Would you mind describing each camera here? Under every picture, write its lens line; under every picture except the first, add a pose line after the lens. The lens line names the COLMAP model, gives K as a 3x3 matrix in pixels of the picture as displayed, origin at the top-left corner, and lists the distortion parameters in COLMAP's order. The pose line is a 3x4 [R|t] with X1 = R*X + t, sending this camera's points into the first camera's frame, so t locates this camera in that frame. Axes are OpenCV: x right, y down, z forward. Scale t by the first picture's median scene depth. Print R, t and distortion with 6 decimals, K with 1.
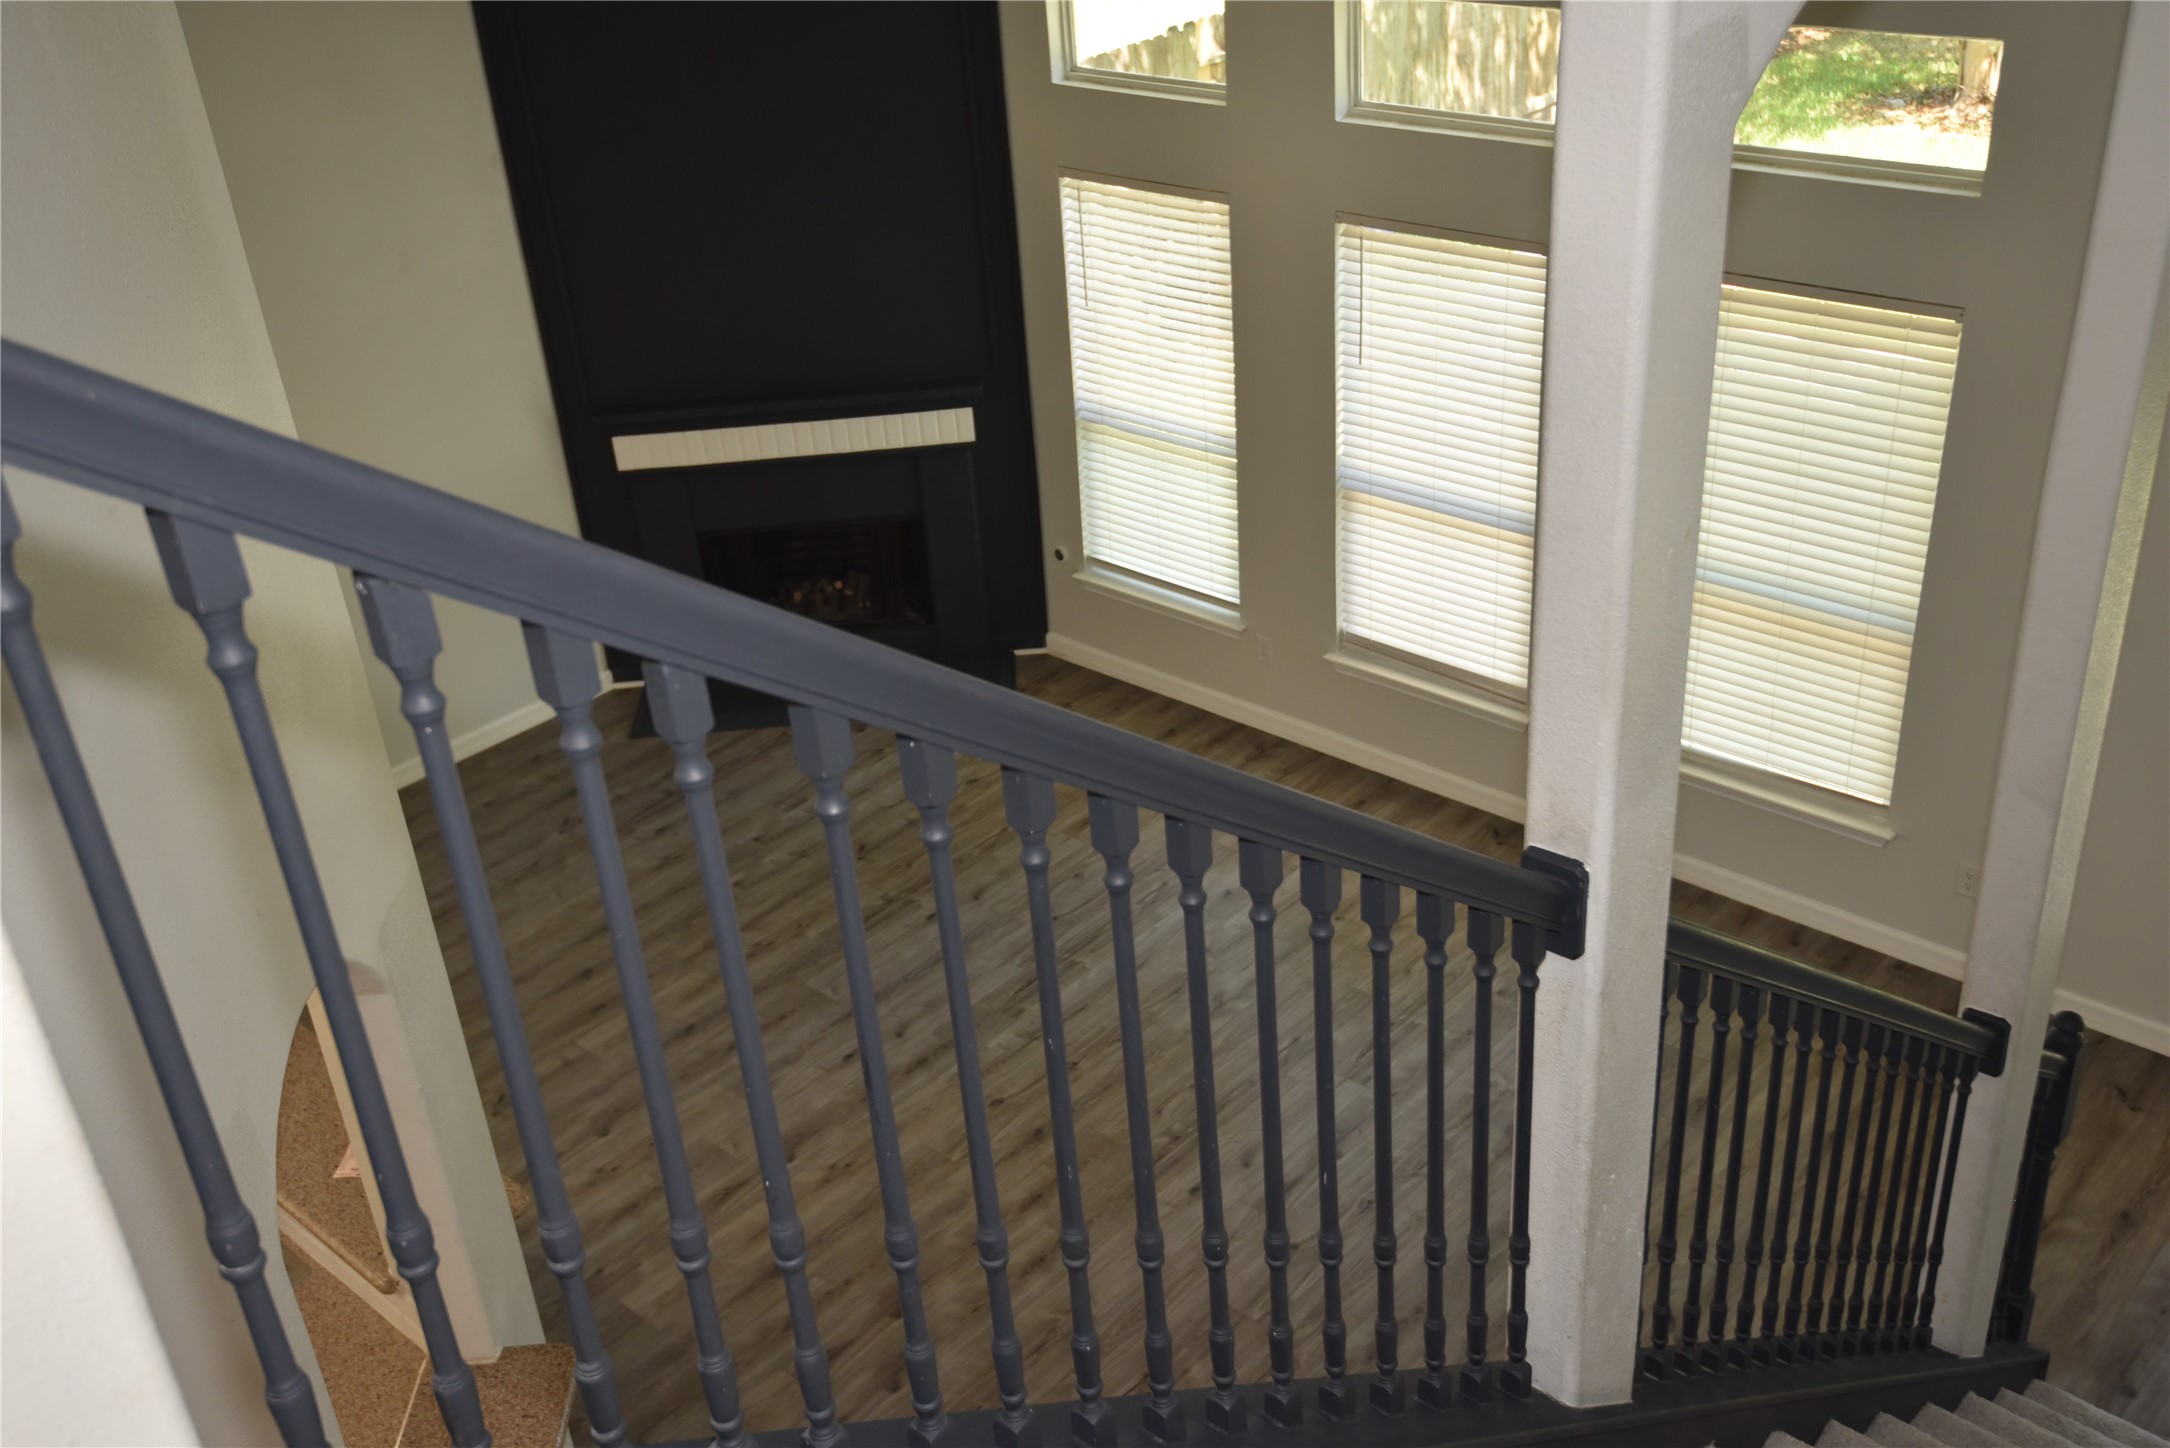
lens RADIAL K [[2077.2, 0, 1084.5], [0, 2077.2, 728.7], [0, 0, 1]] dist [0.044449, 0.000000]
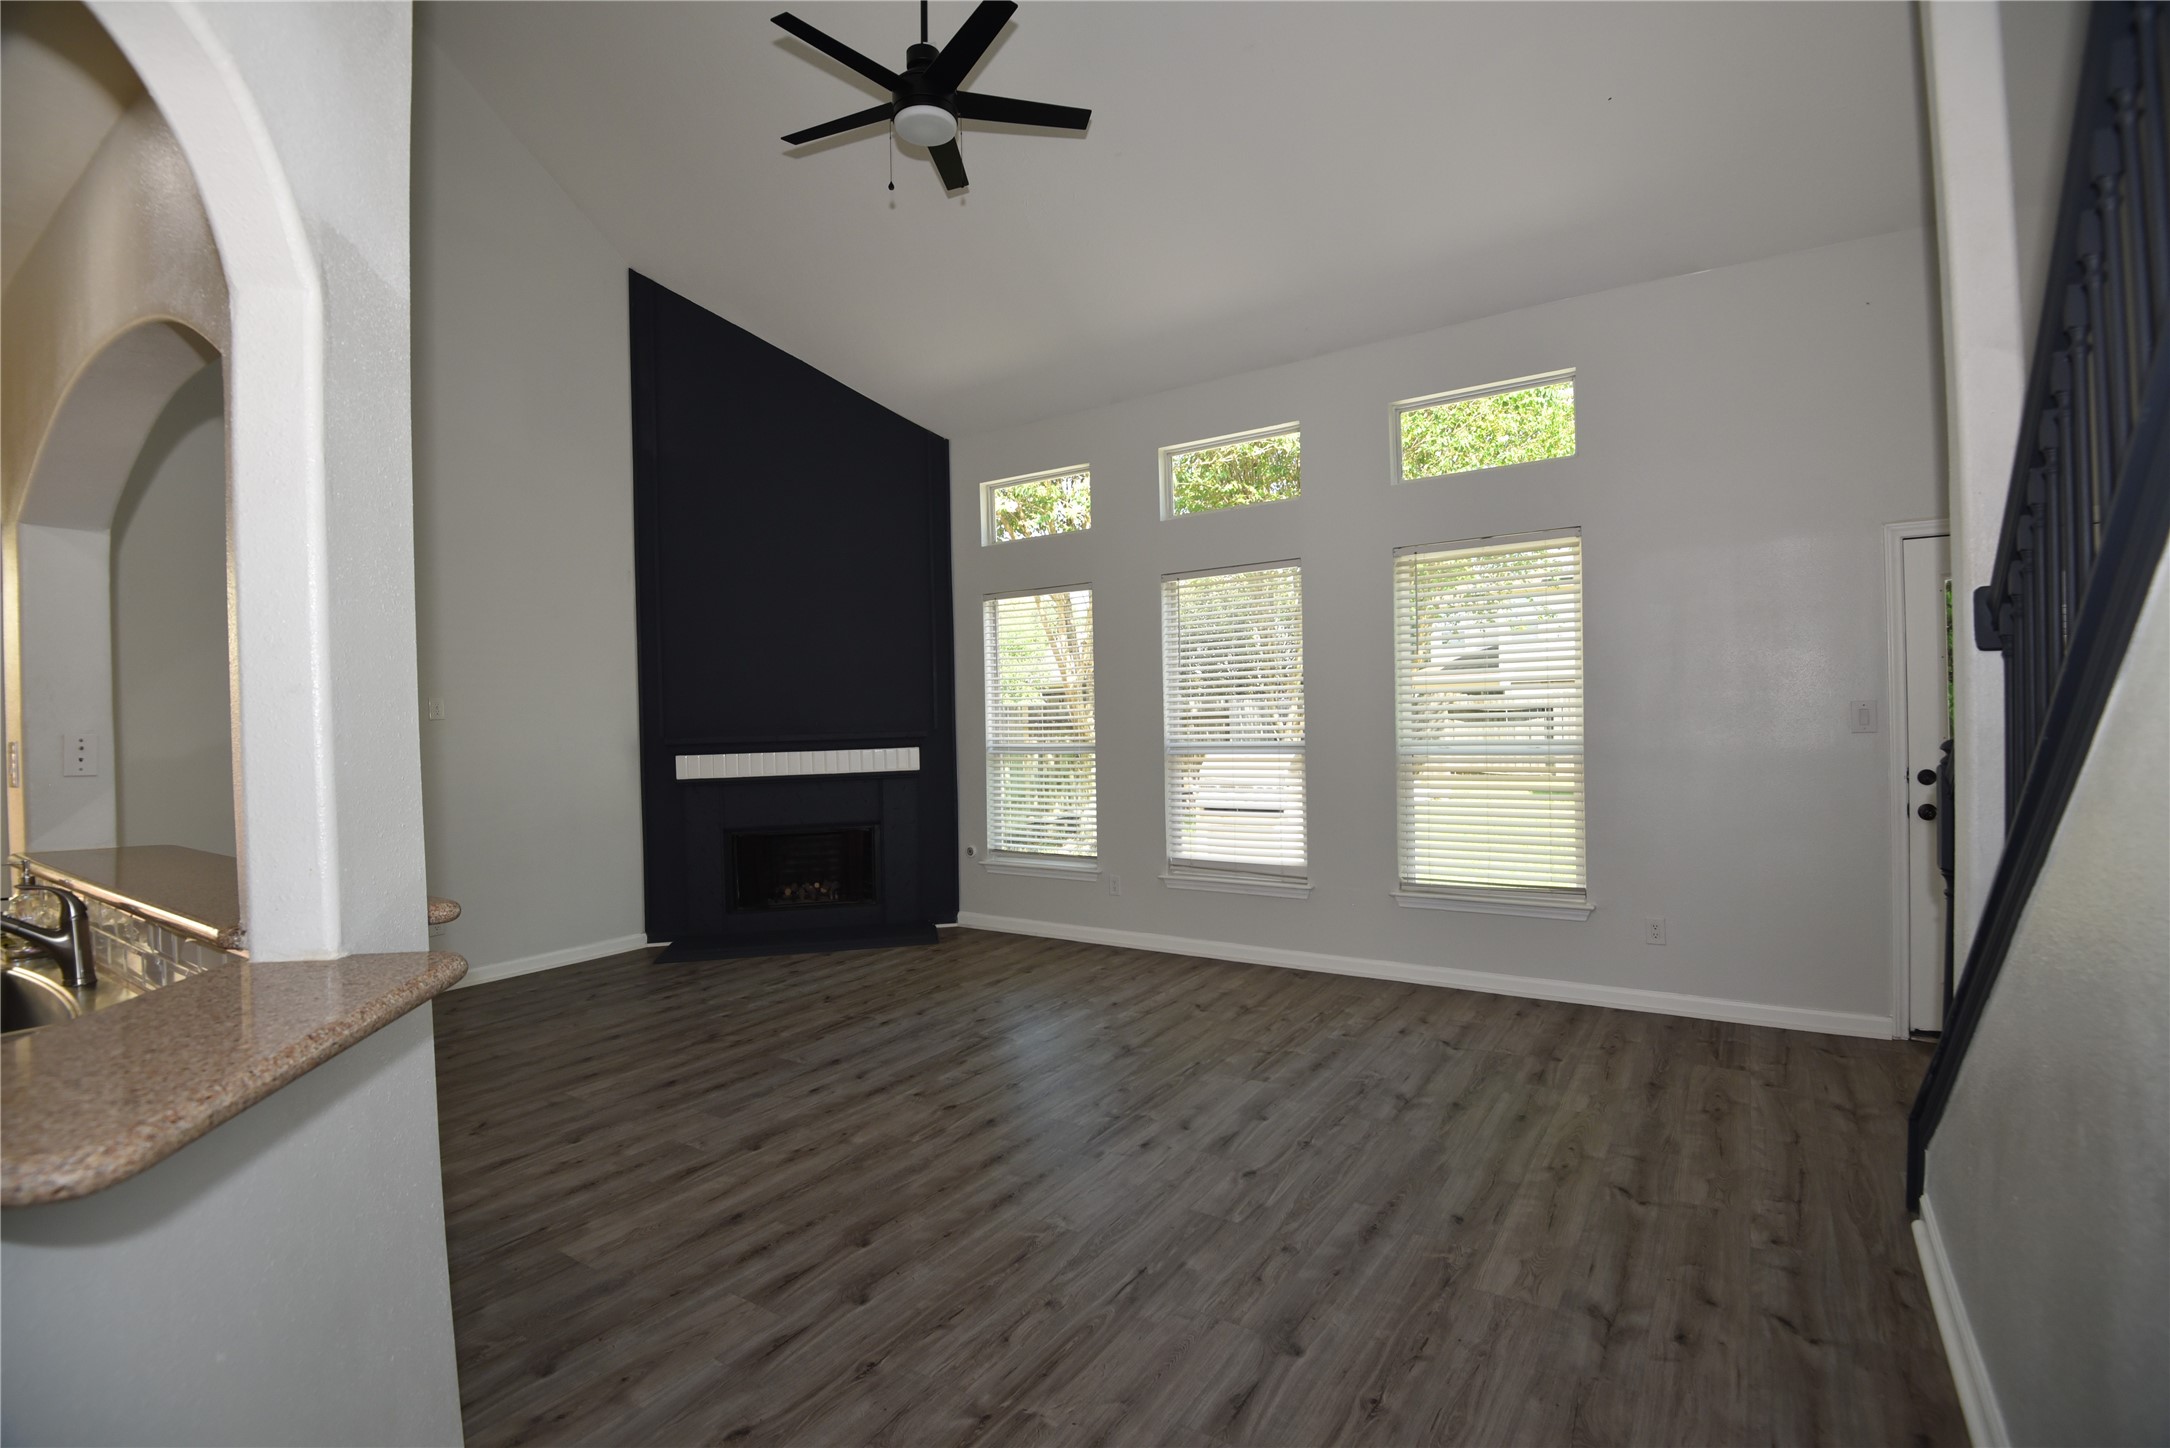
lens RADIAL K [[1002.9, 0, 1086.2], [0, 1002.9, 722.0], [0, 0, 1]] dist [-0.025770, -0.011917]
pose [[0.987313, 0.042588, 0.152970, -0.048758], [0.036938, 0.875333, -0.482107, 0.208199], [-0.154431, 0.481641, 0.862655, 0.342353]]
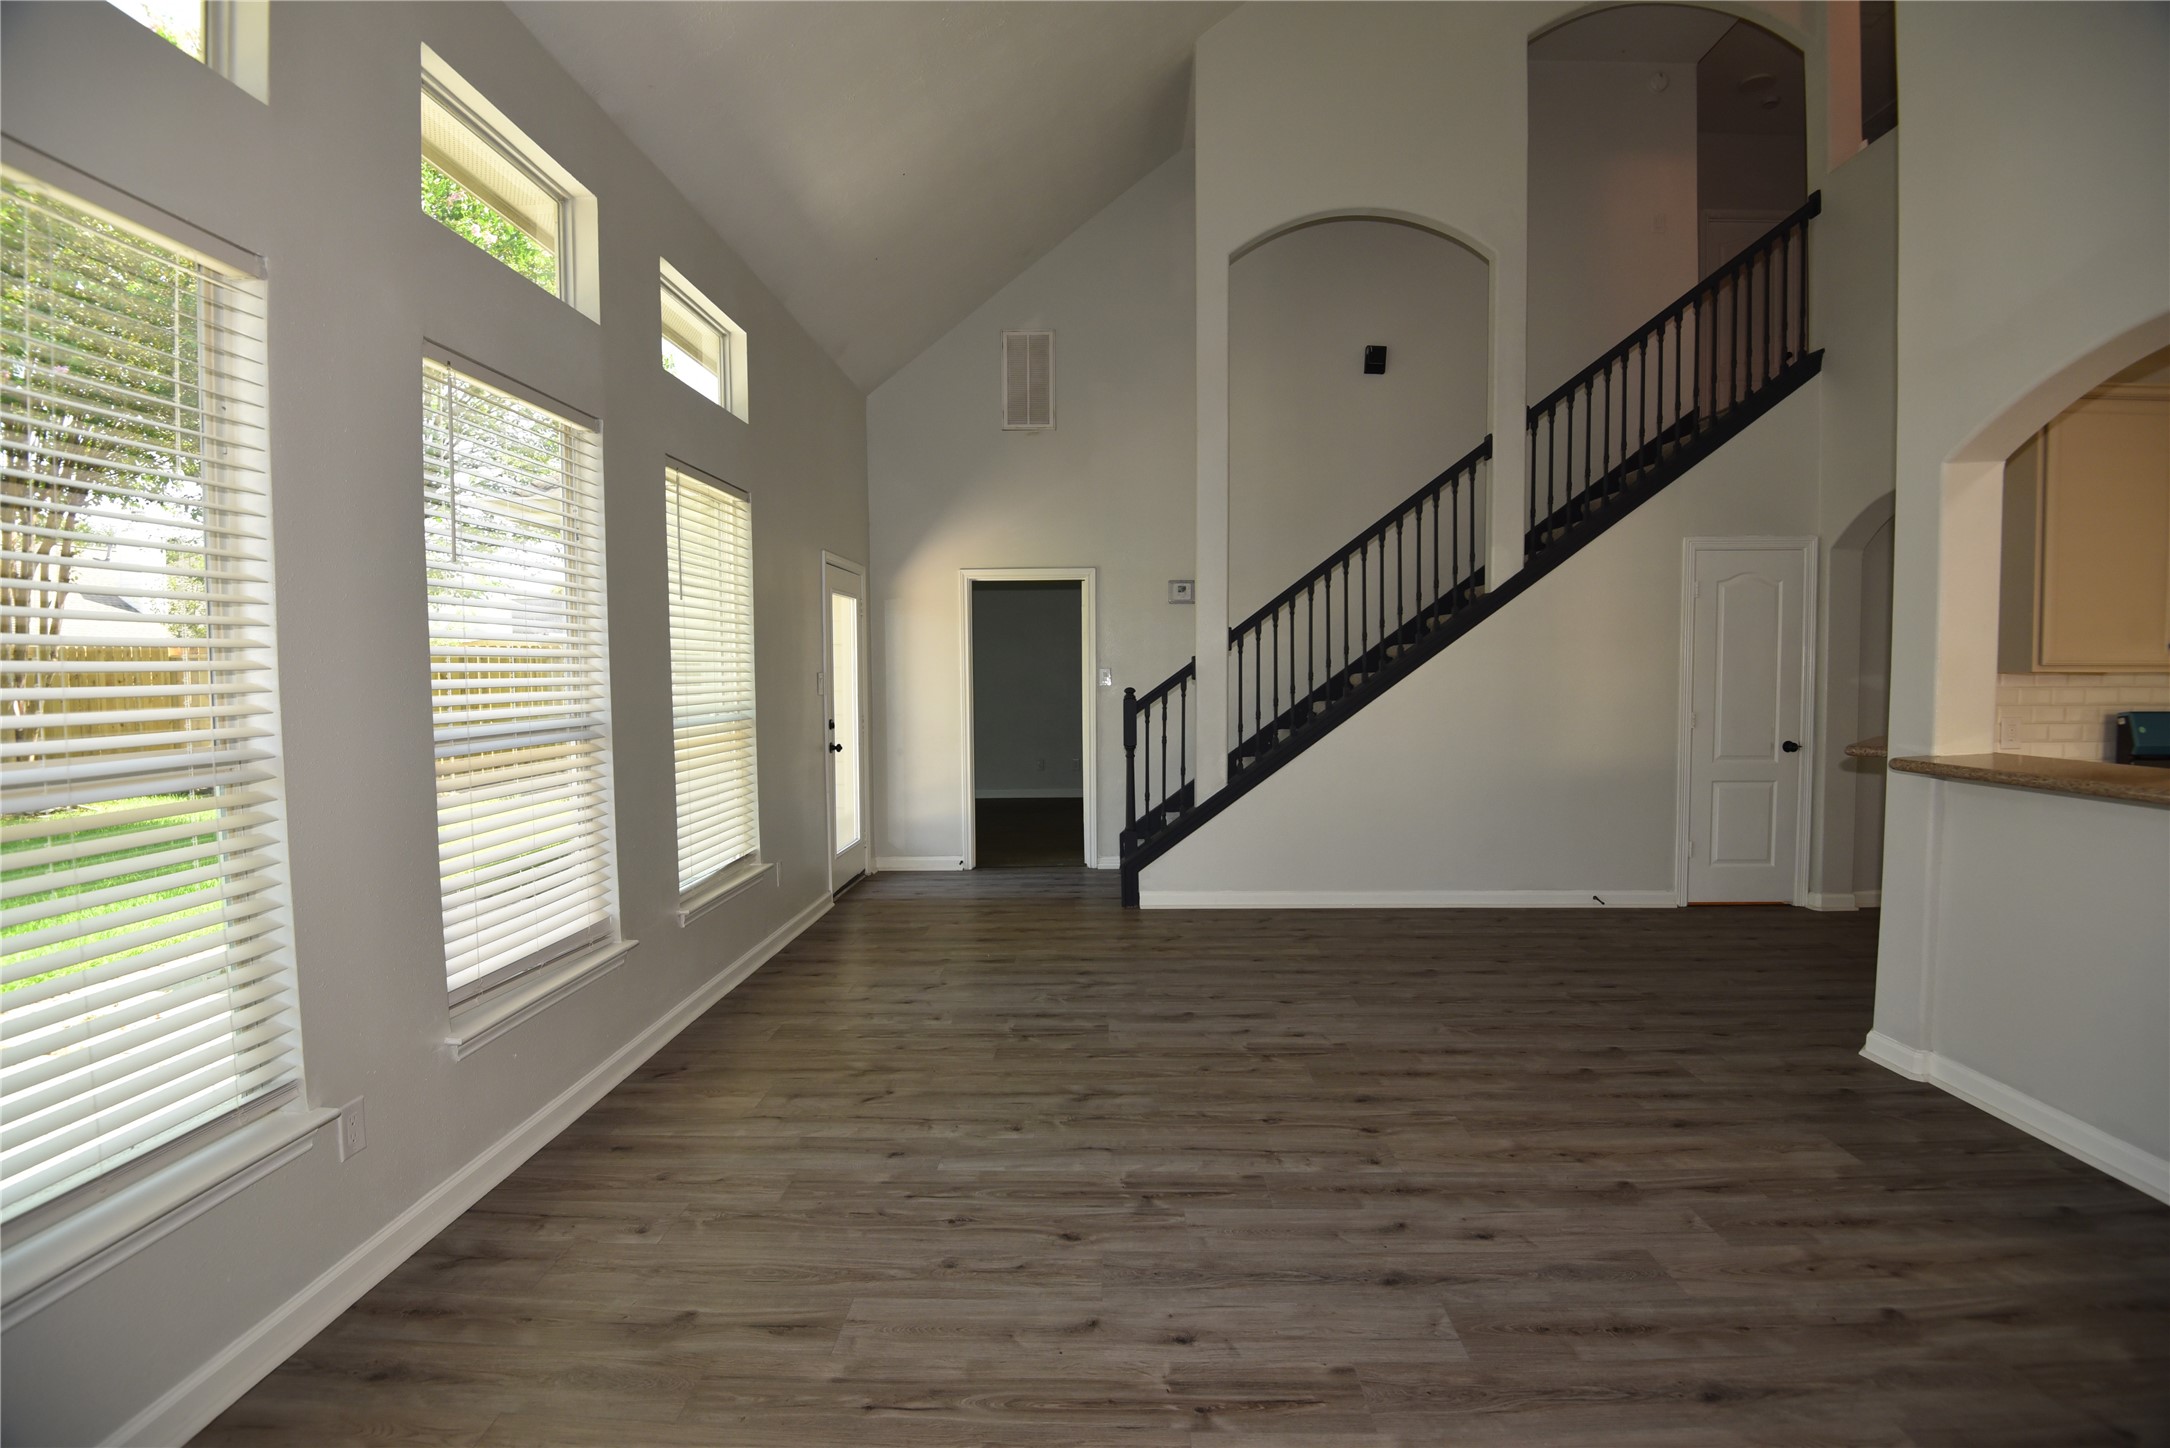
lens RADIAL K [[1002.9, 0, 1079.6], [0, 1002.9, 709.6], [0, 0, 1]] dist [-0.025770, -0.011917]
pose [[-0.646719, 0.045629, 0.761362, -0.243737], [0.415362, 0.858280, 0.301381, -0.134267], [-0.639710, 0.511150, -0.574018, 0.995345]]
